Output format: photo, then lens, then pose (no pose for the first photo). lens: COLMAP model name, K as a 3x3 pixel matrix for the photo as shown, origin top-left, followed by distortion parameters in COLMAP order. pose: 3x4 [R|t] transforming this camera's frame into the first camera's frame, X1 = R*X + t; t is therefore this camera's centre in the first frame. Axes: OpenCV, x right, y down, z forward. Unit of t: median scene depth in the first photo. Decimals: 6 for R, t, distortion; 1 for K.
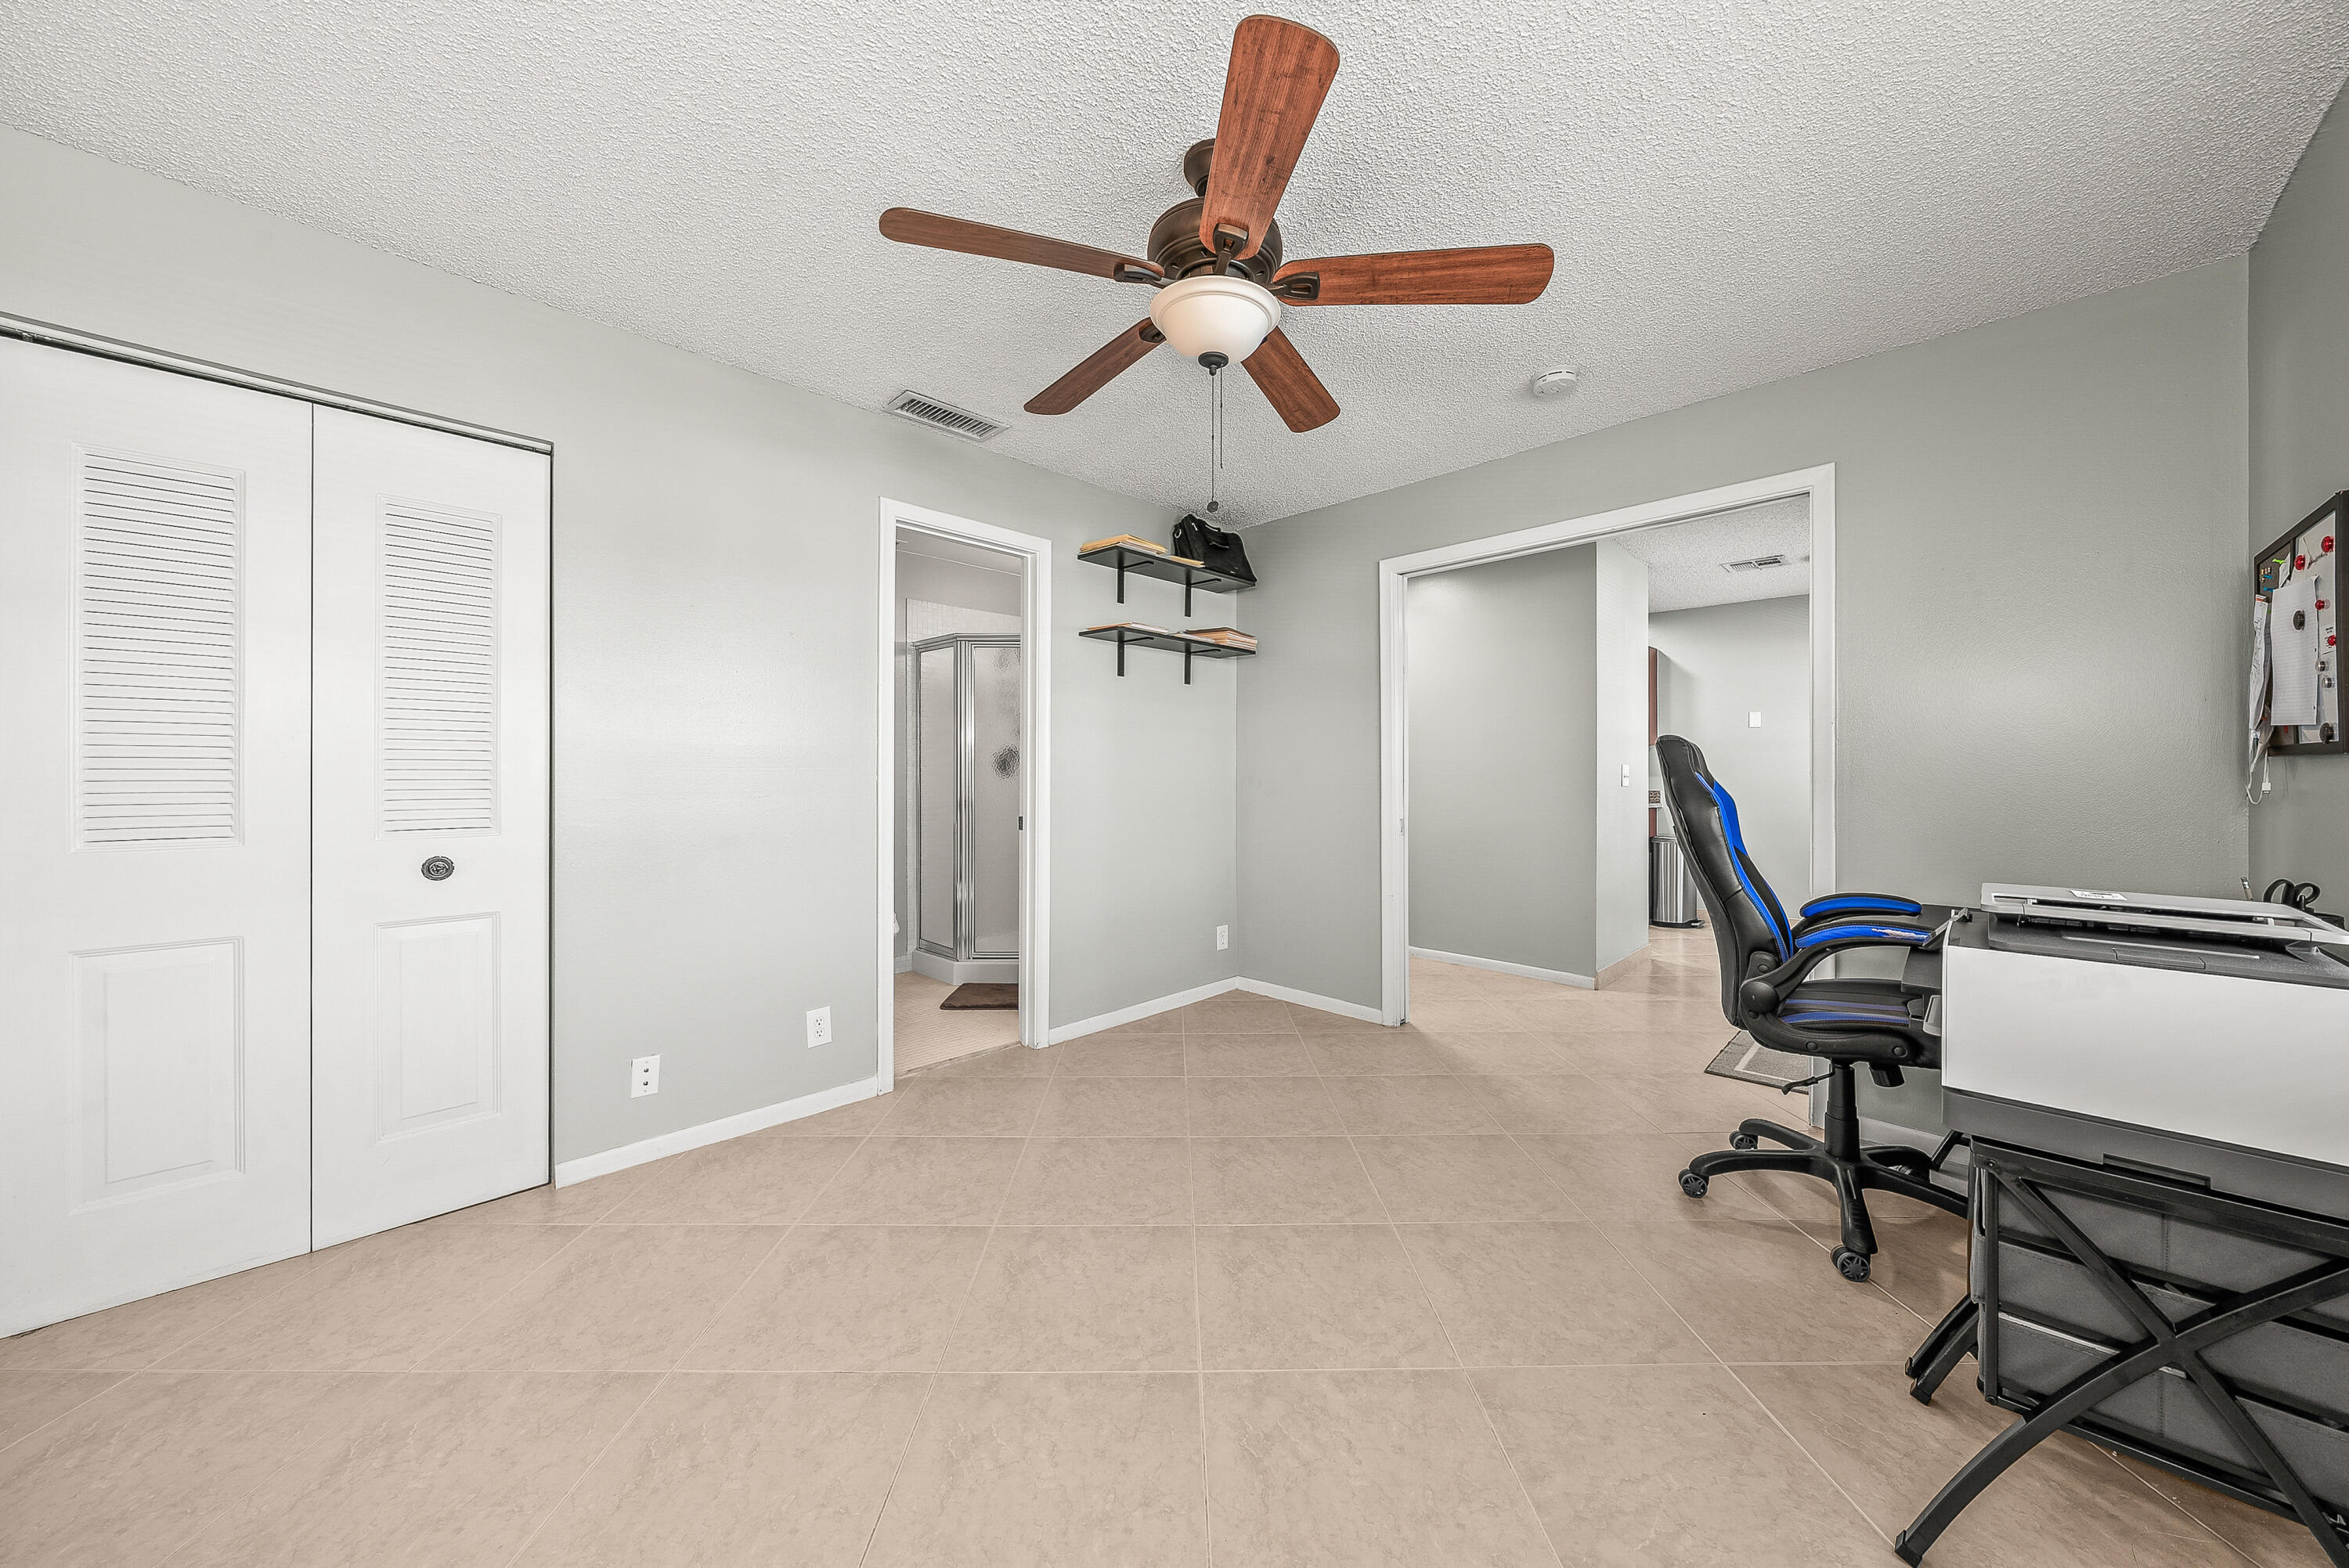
lens RADIAL K [[807.3, 0, 1177.8], [0, 807.3, 769.2], [0, 0, 1]] dist [-0.003992, 0.000000]
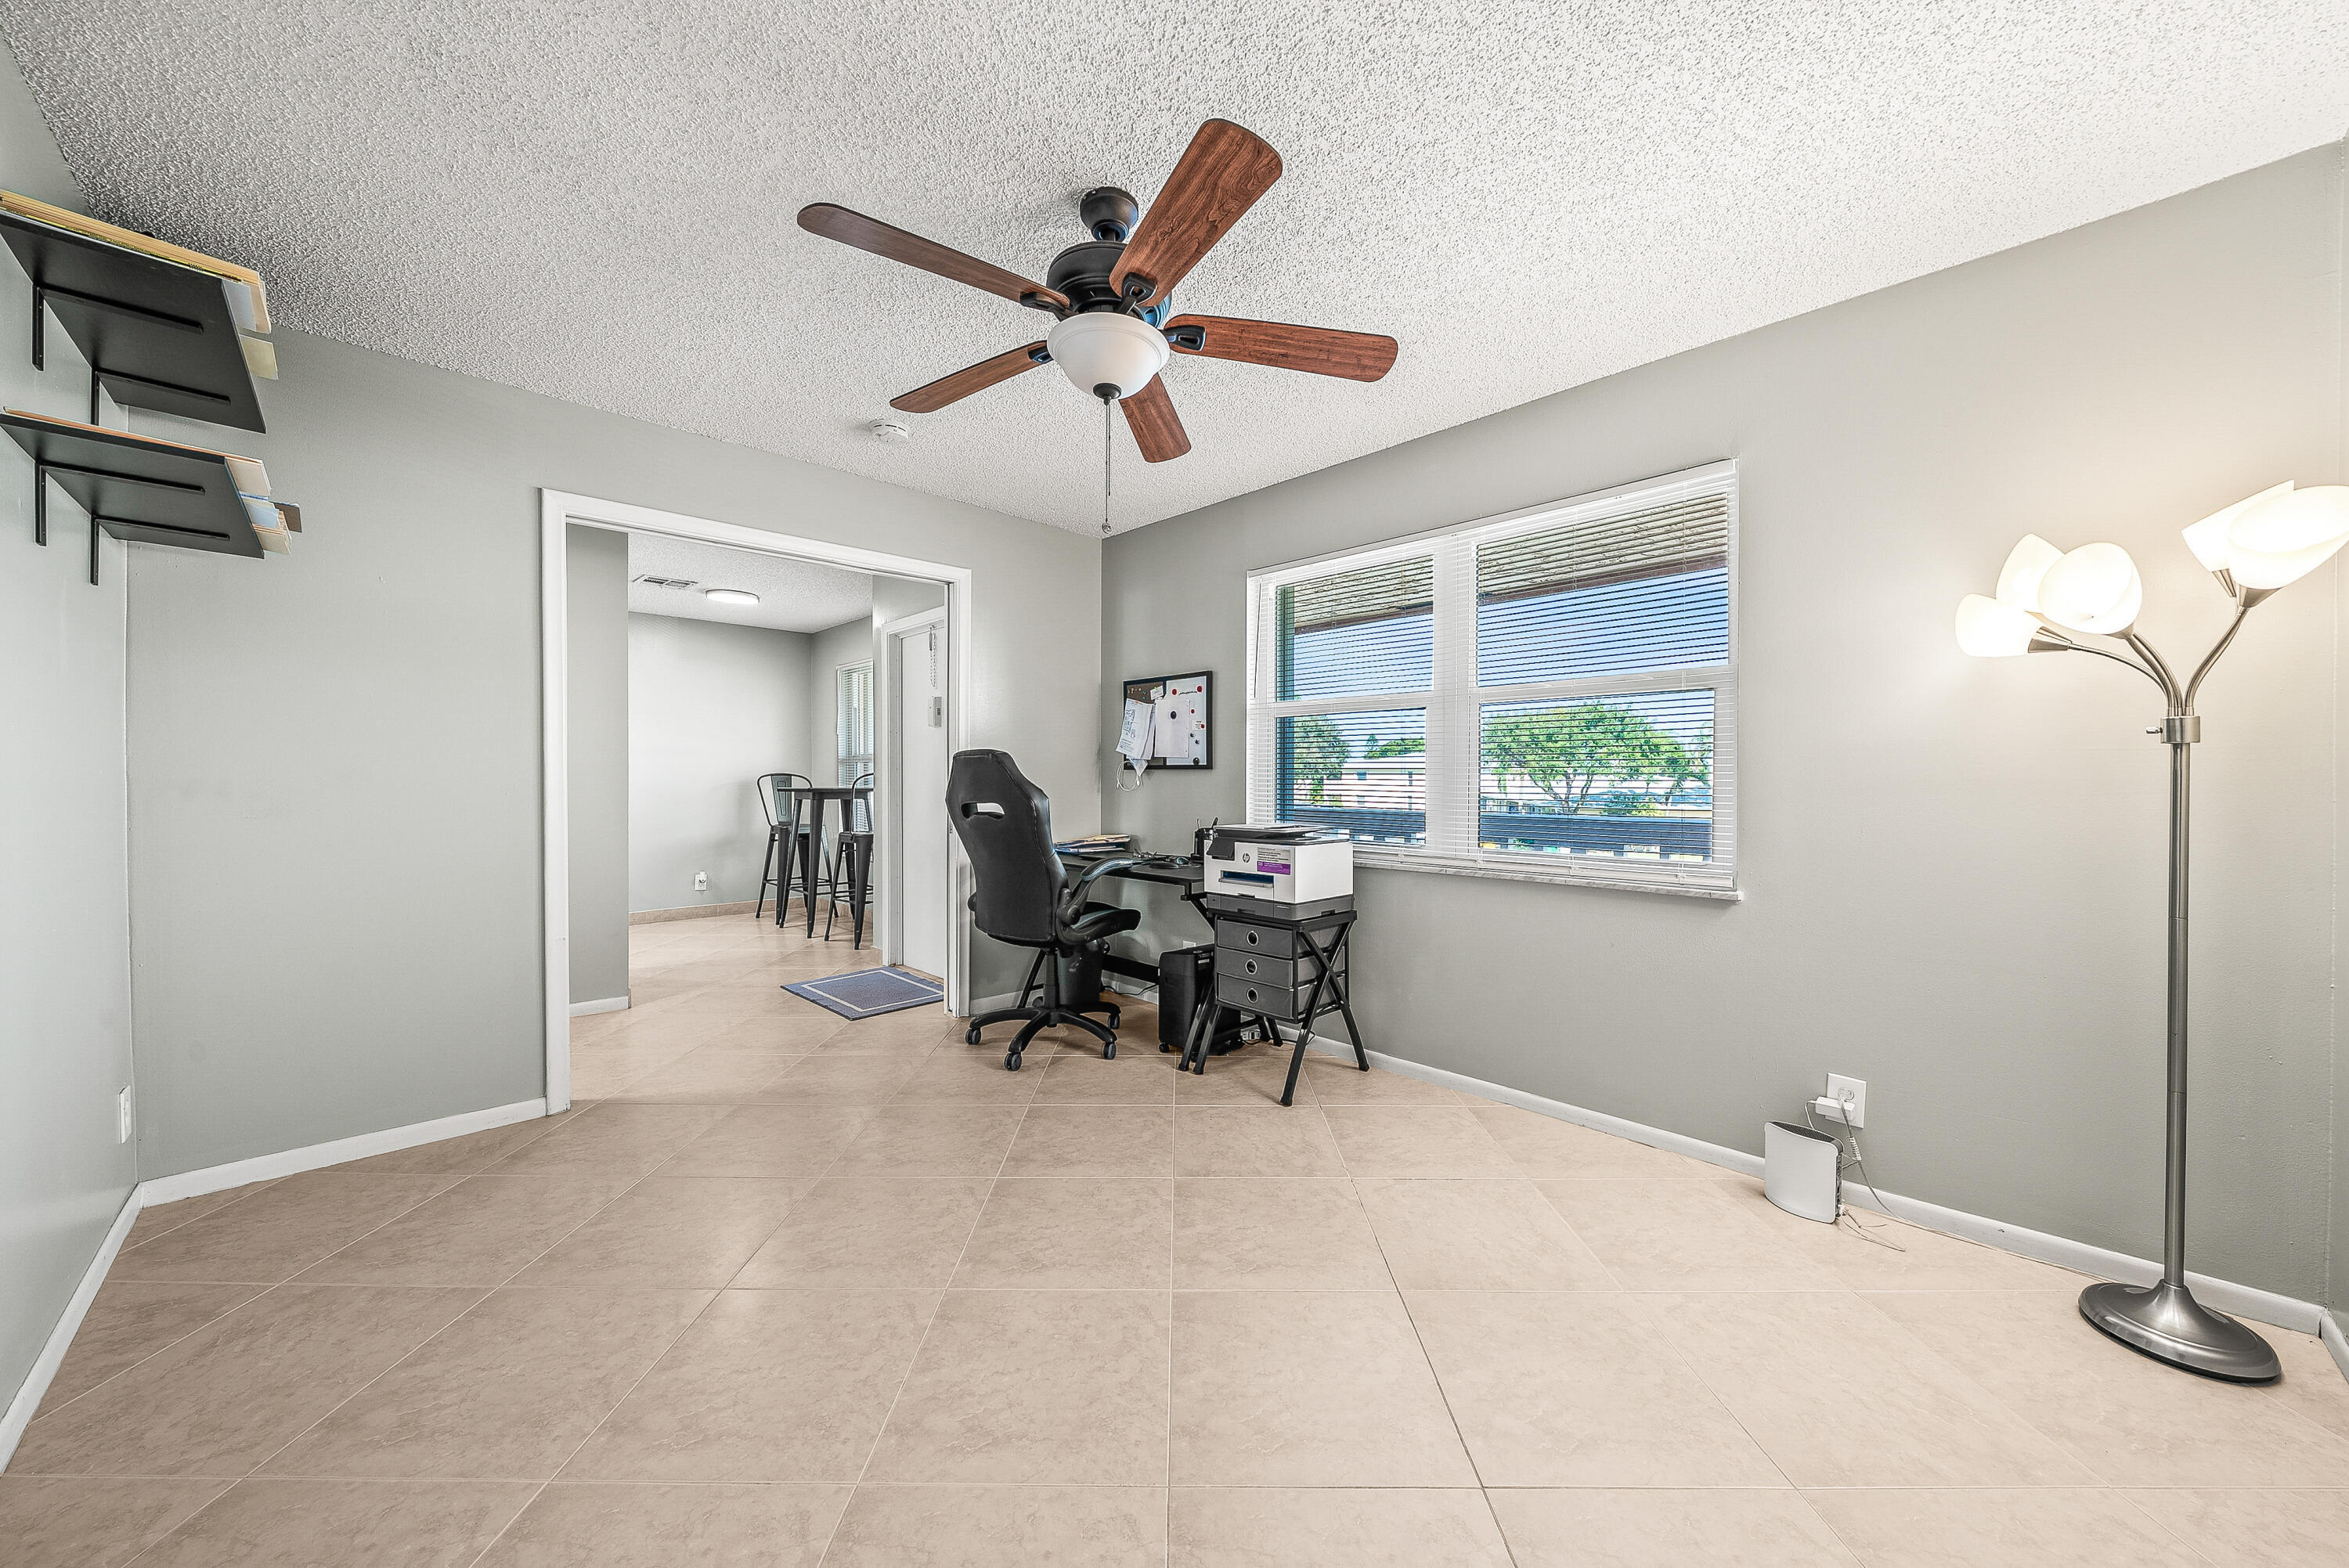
lens RADIAL K [[813.9, 0, 1167.3], [0, 813.9, 781.4], [0, 0, 1]] dist [-0.003615, -0.000095]
pose [[0.023288, -0.004938, 0.999717, -0.675863], [-0.004325, 0.999978, 0.005040, 0.004037], [-0.999719, -0.004441, 0.023266, 0.581171]]
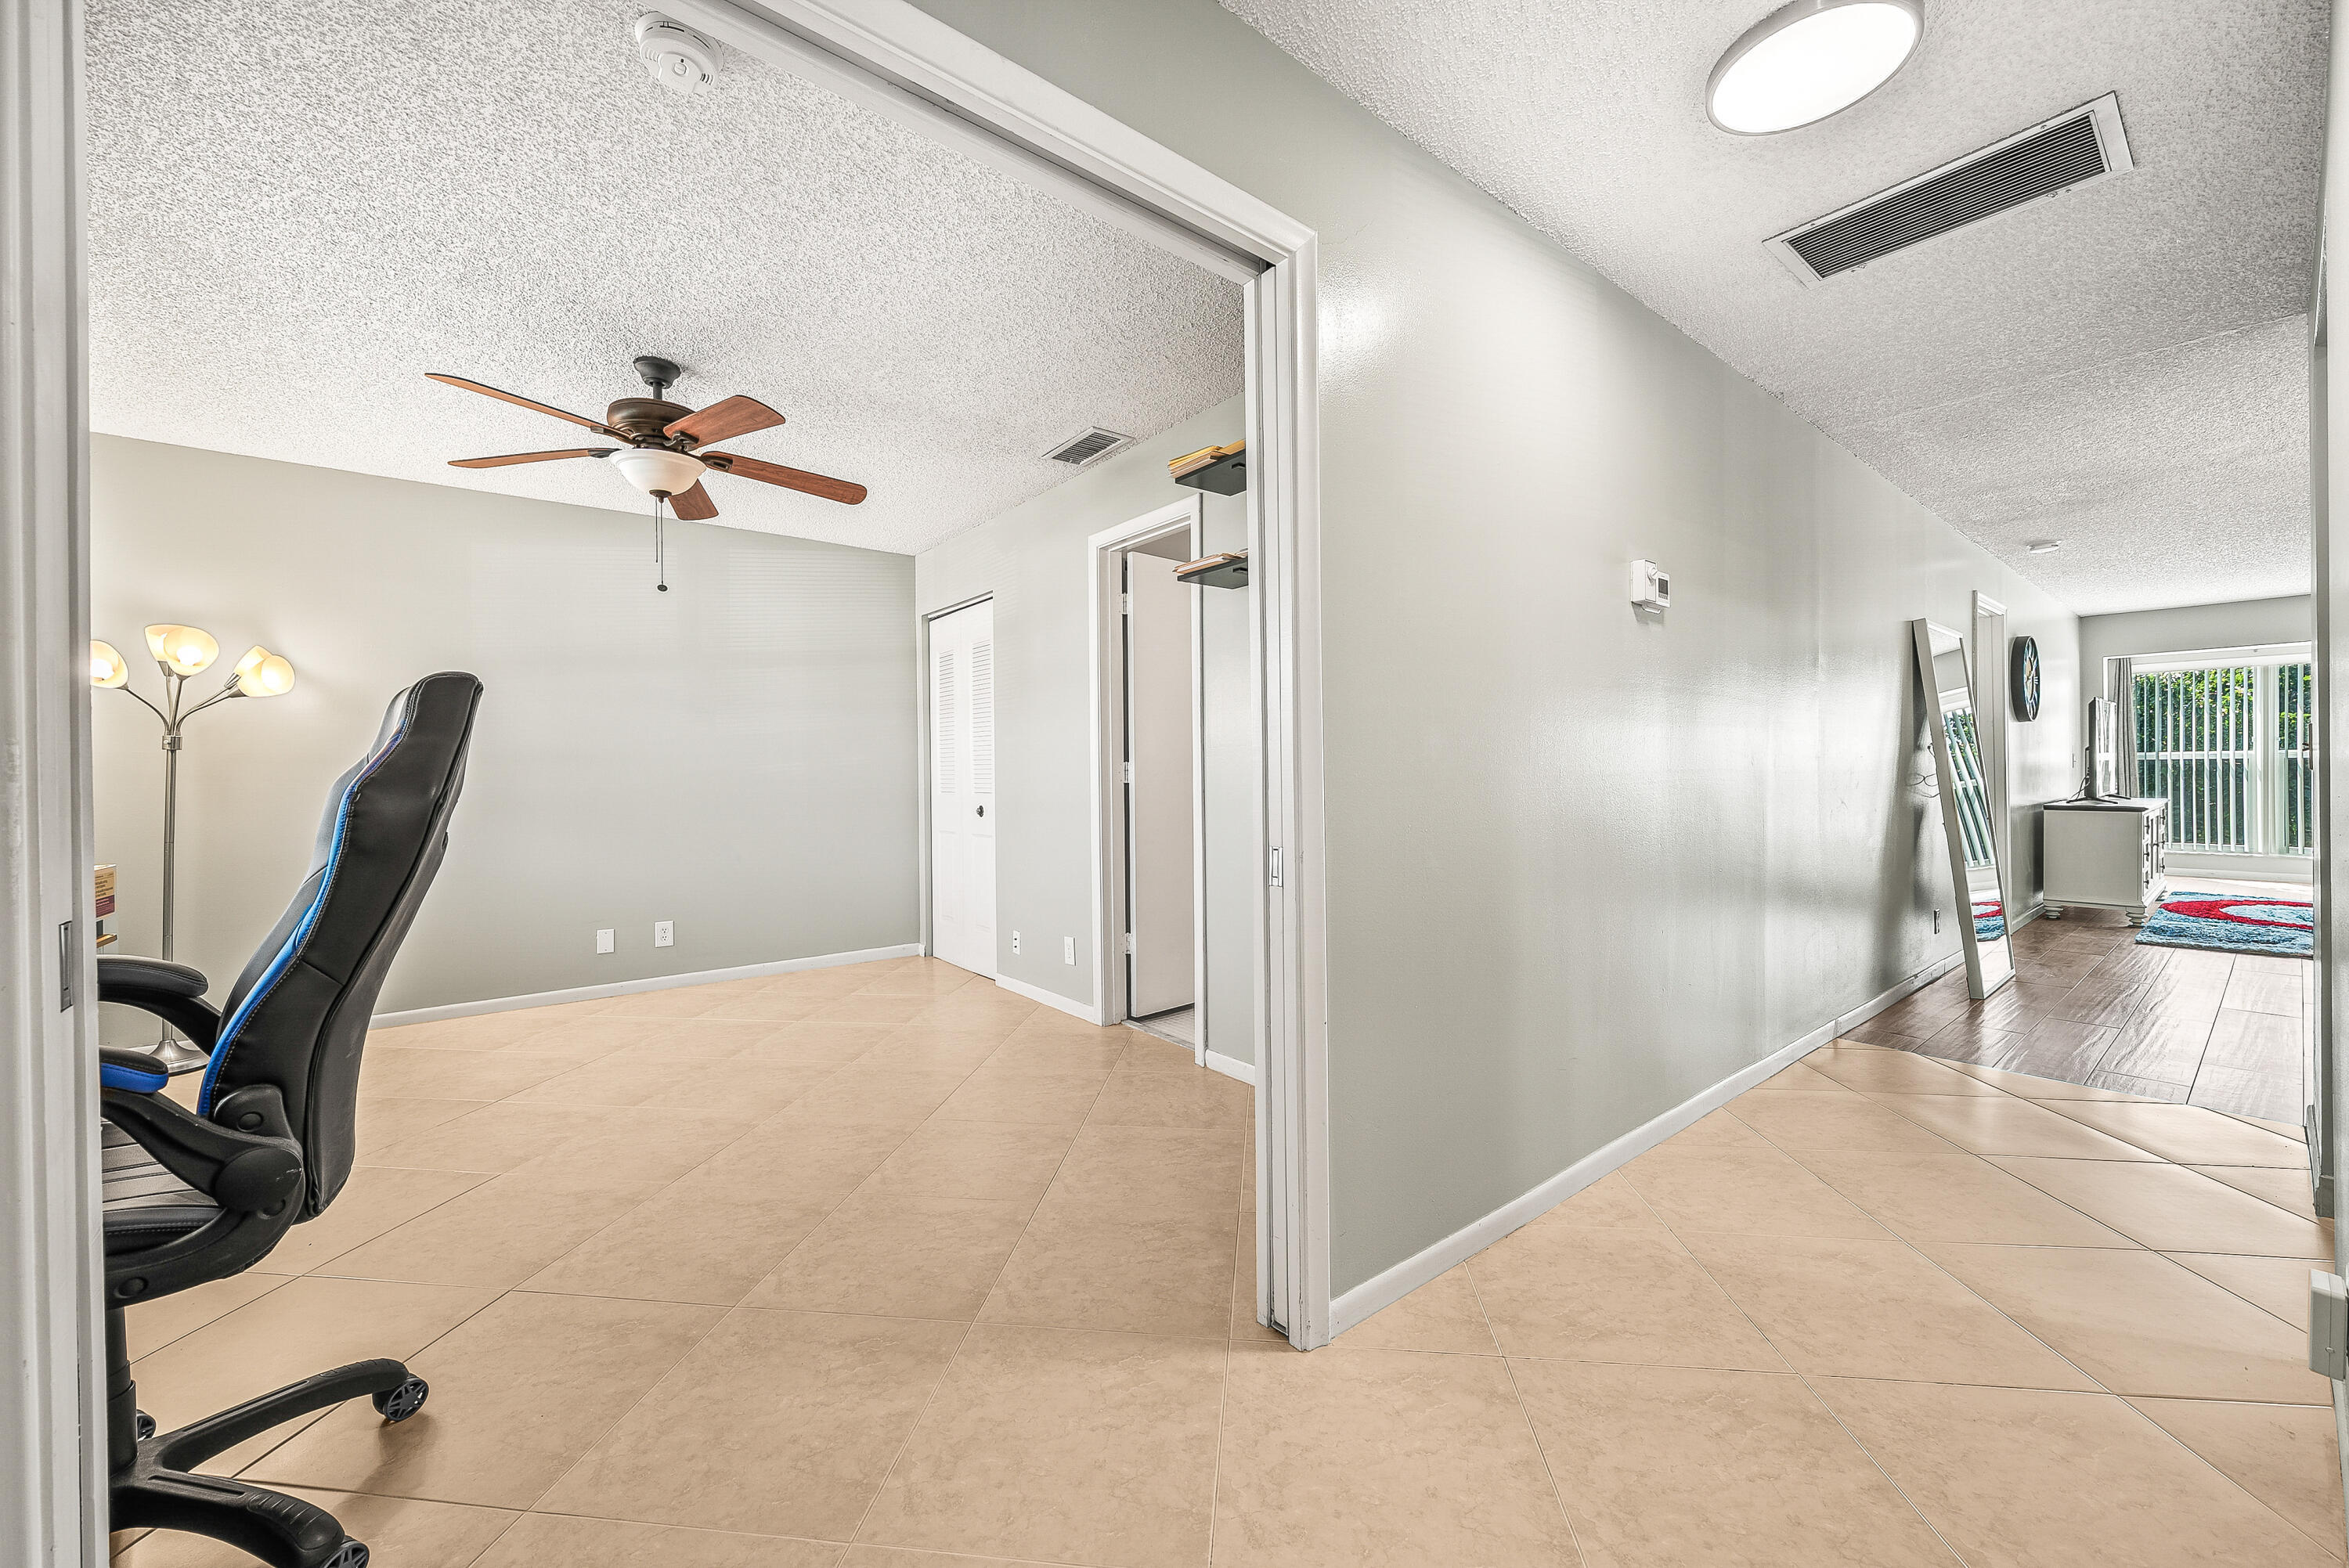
lens RADIAL K [[884.7, 0, 1182.9], [0, 884.7, 782.0], [0, 0, 1]] dist [0.000062, -0.000234]
pose [[-0.116321, 0.005576, -0.993196, 1.051174], [0.010334, 0.999937, 0.004404, 0.031661], [0.993158, -0.009752, -0.116371, 1.420491]]
